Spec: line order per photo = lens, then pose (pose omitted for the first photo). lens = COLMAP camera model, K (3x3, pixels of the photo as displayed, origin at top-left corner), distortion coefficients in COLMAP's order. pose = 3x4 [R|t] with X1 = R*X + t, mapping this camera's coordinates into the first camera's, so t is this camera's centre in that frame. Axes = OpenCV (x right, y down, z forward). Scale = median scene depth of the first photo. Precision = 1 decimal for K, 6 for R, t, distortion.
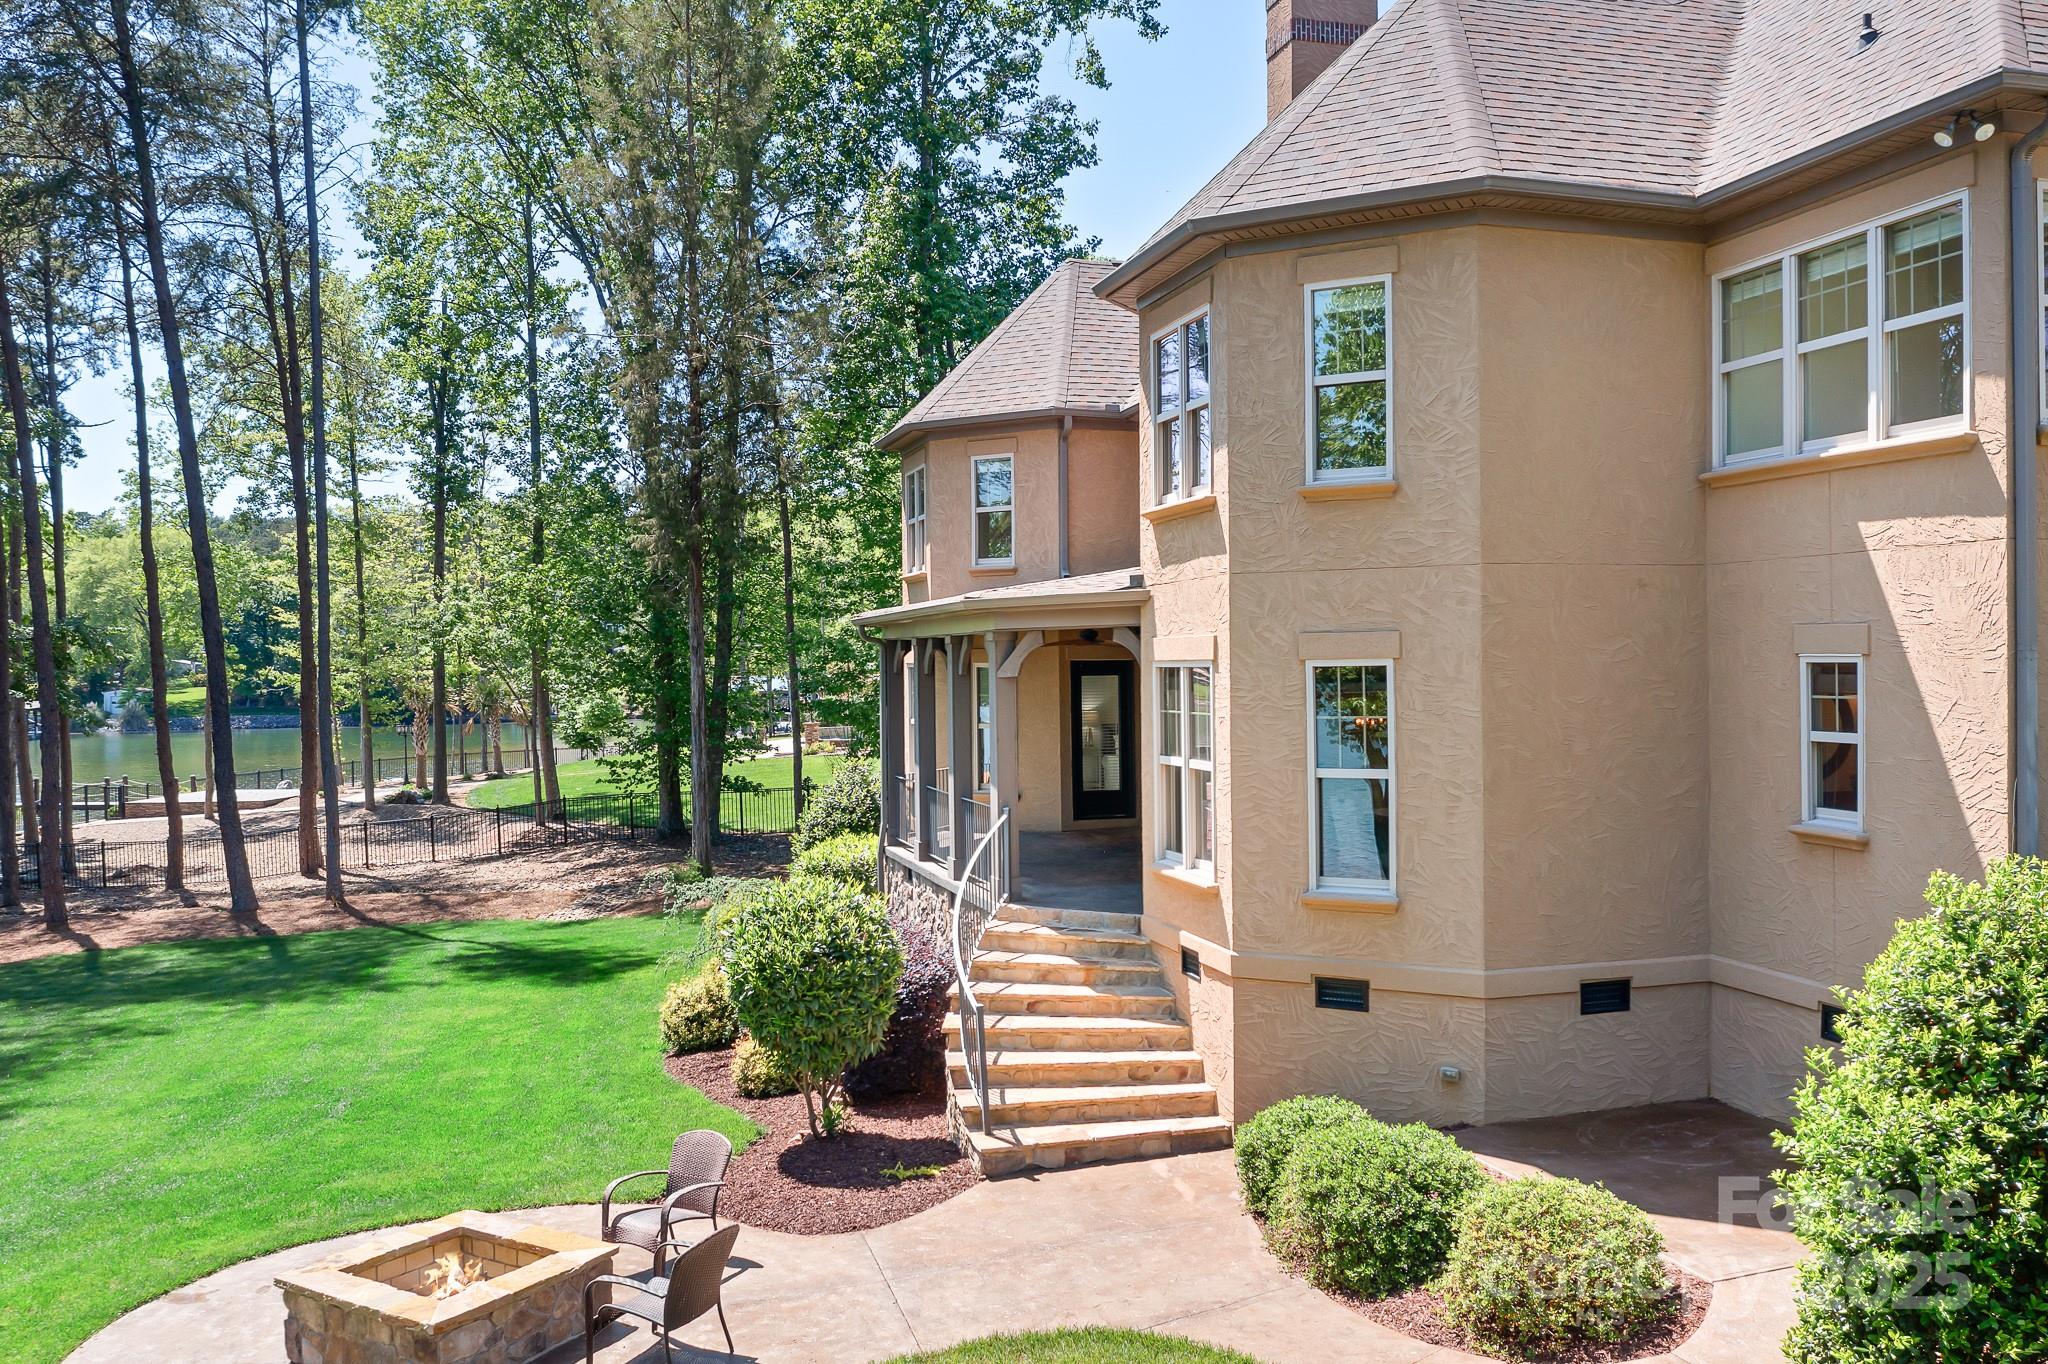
lens RADIAL K [[1654.2, 0, 1024.0], [0, 1654.2, 682.0], [0, 0, 1]] dist [-0.091707, 0.133424]
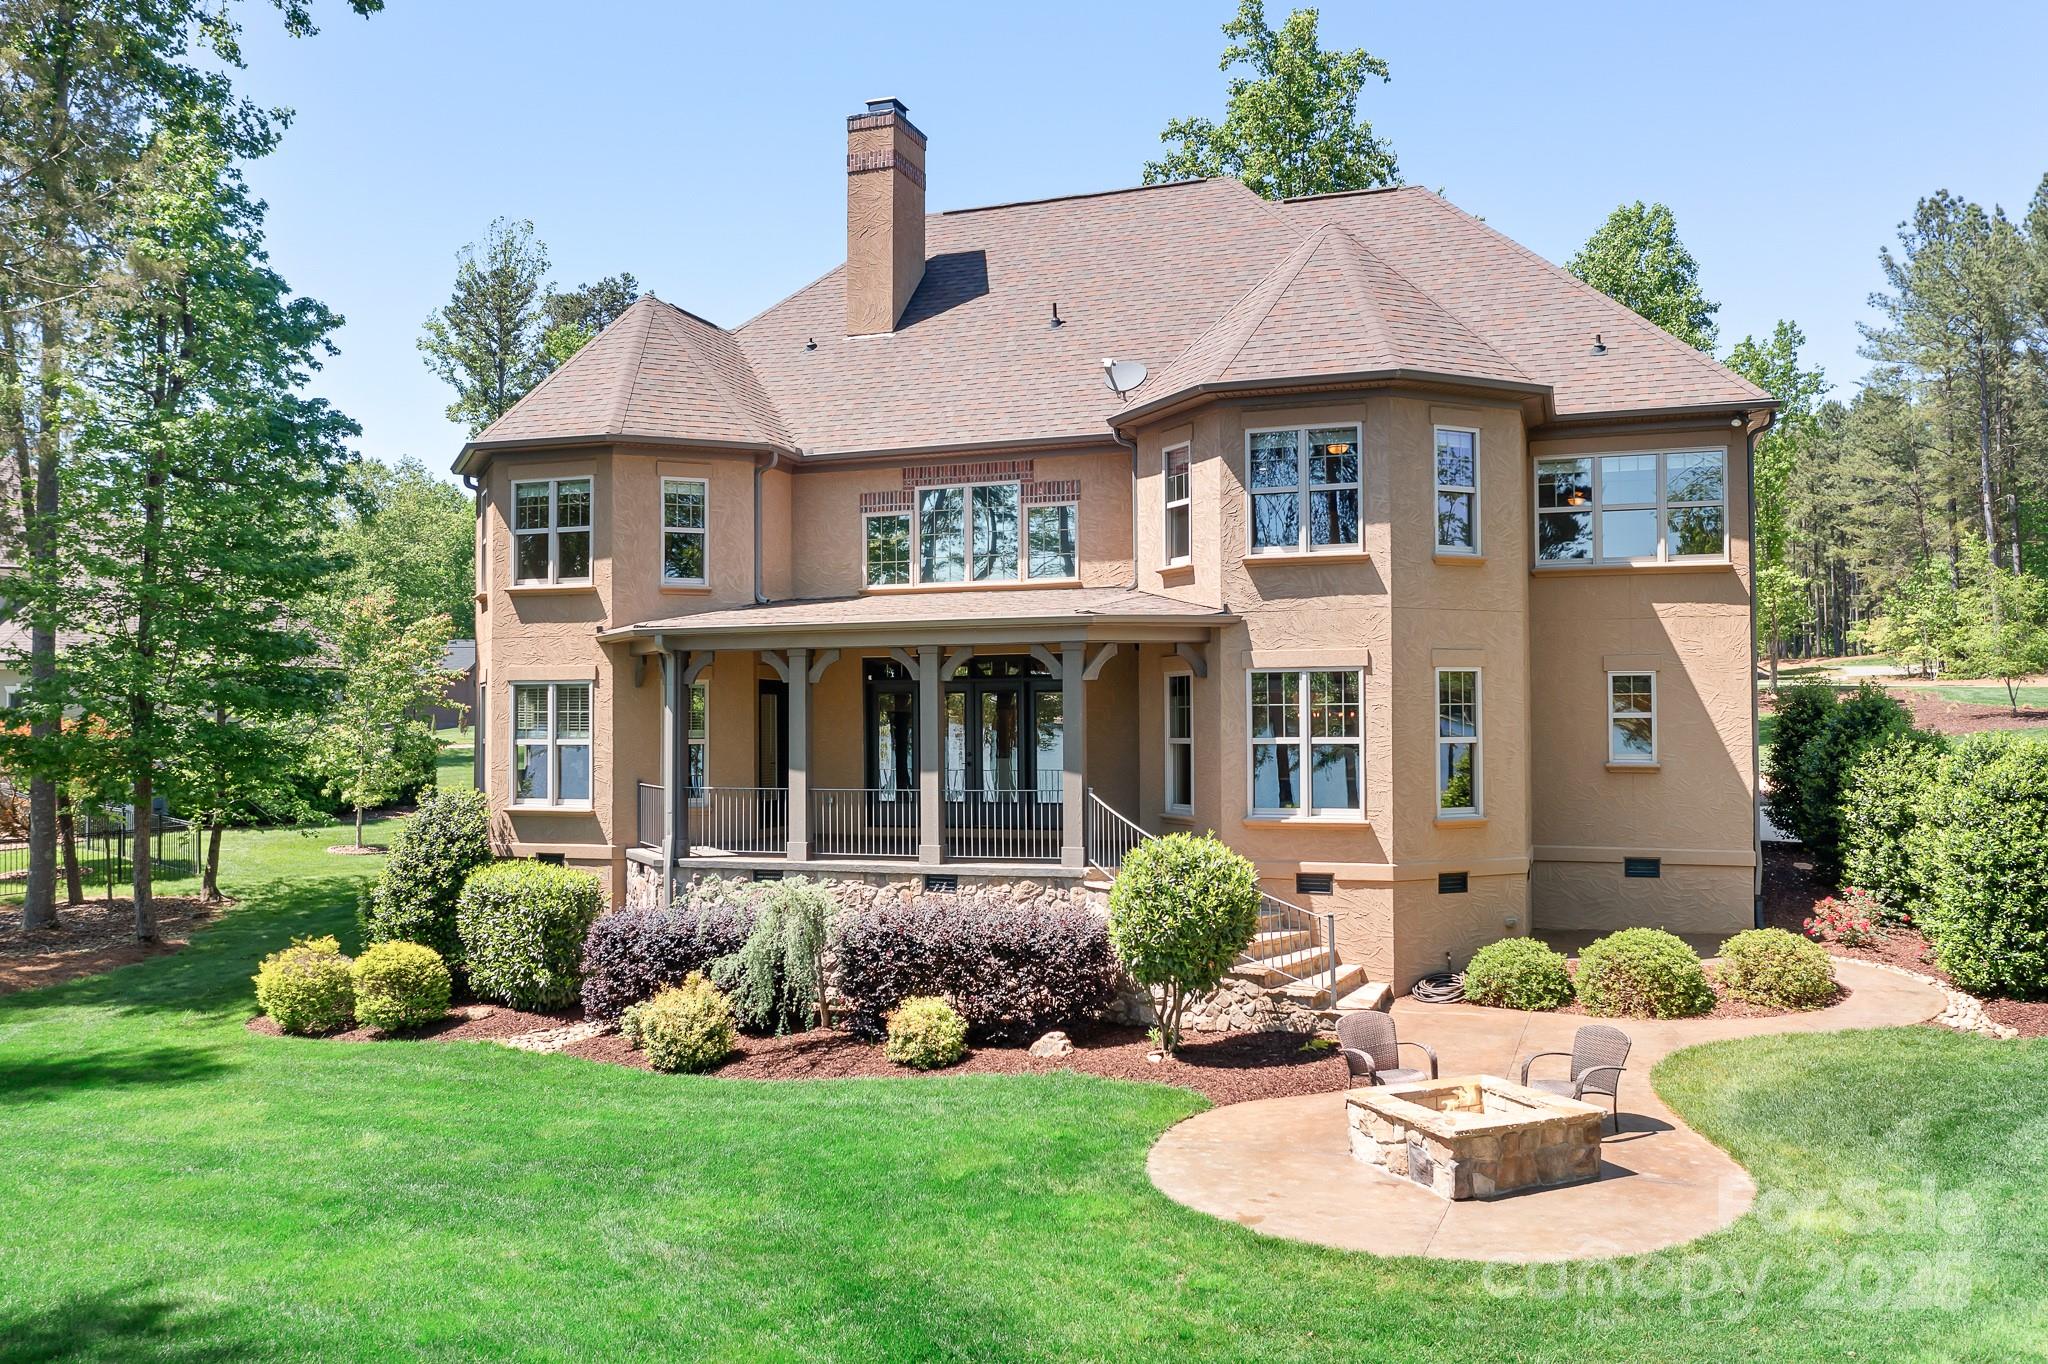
lens RADIAL K [[1654.2, 0, 1024.0], [0, 1654.2, 682.0], [0, 0, 1]] dist [-0.091707, 0.133424]
pose [[0.587081, 0.033153, 0.808849, -1.303547], [0.006923, 0.998919, -0.045968, 0.069121], [-0.809498, 0.032586, 0.586217, 0.413711]]
